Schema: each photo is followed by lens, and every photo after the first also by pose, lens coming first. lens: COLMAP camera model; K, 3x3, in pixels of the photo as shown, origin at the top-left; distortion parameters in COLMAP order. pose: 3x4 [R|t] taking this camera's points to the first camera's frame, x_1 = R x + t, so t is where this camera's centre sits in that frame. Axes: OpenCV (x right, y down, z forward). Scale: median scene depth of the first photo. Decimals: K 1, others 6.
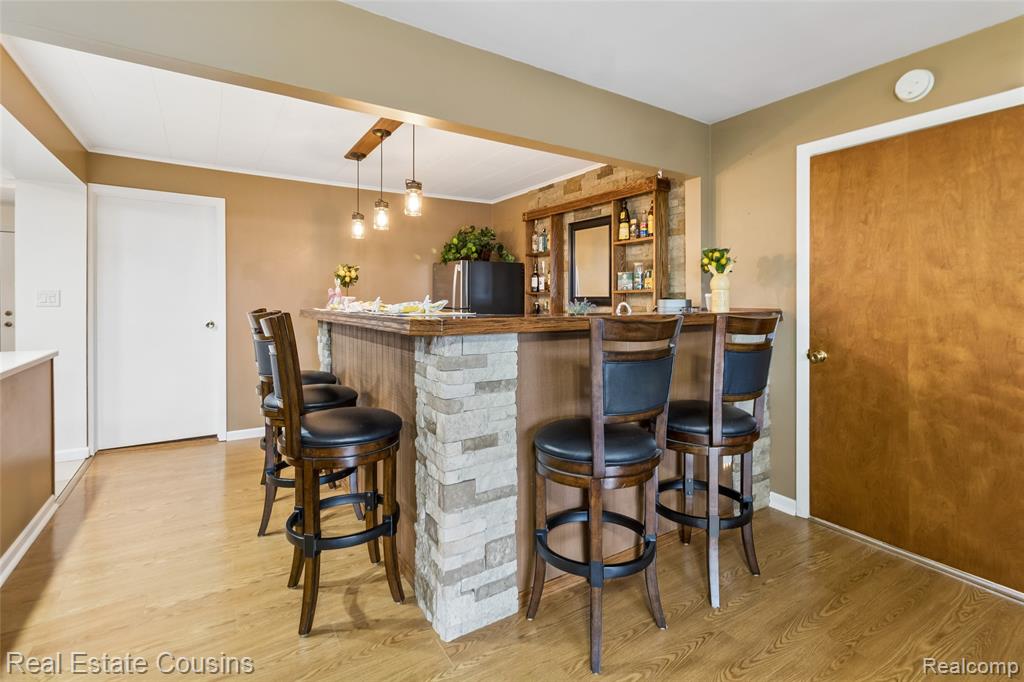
lens RADIAL K [[469.7, 0, 528.0], [0, 469.7, 305.2], [0, 0, 1]] dist [0.003321, 0.000722]
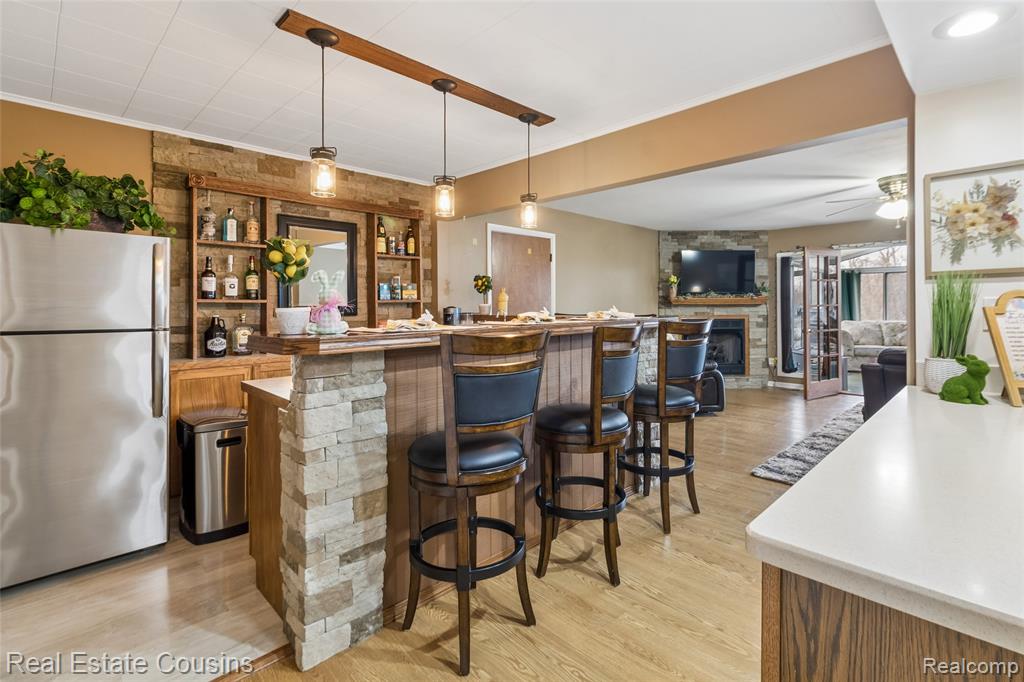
lens RADIAL K [[478.7, 0, 536.5], [0, 478.7, 302.3], [0, 0, 1]] dist [0.000373, -0.000035]
pose [[-0.207864, 0.005552, 0.978142, -1.341397], [0.018558, 0.999826, -0.001731, -0.026357], [-0.977982, 0.017793, -0.207931, 1.264700]]
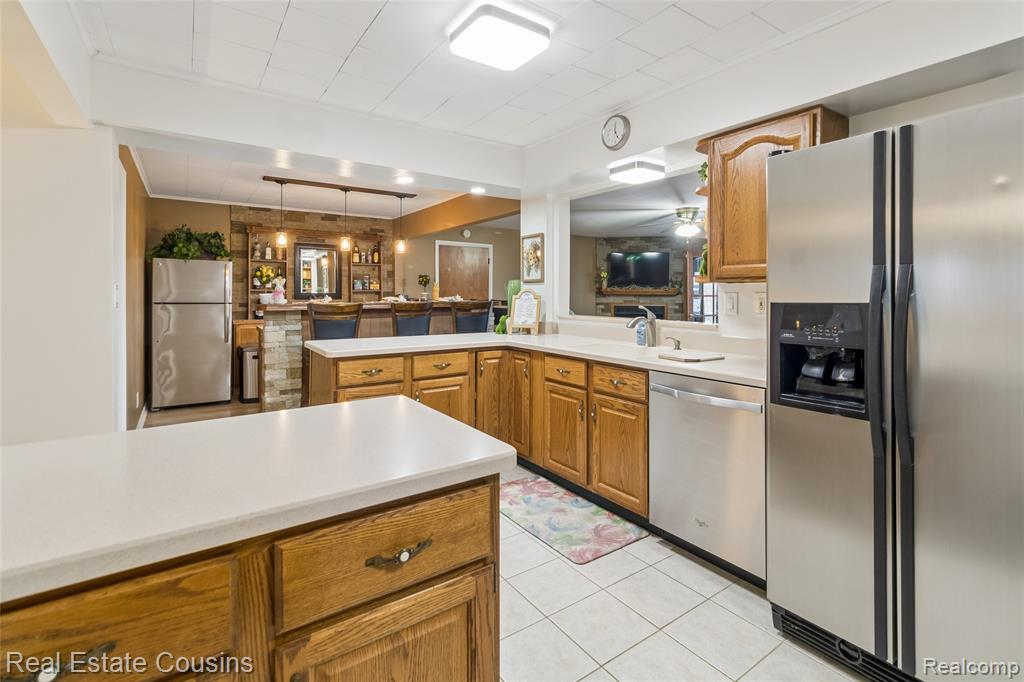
lens RADIAL K [[481.4, 0, 543.9], [0, 481.4, 293.1], [0, 0, 1]] dist [0.001323, 0.000229]
pose [[-0.040702, 0.000450, 0.999171, -2.420580], [0.011022, 0.999939, -0.000001, -0.017154], [-0.999111, 0.011013, -0.040704, 0.501415]]
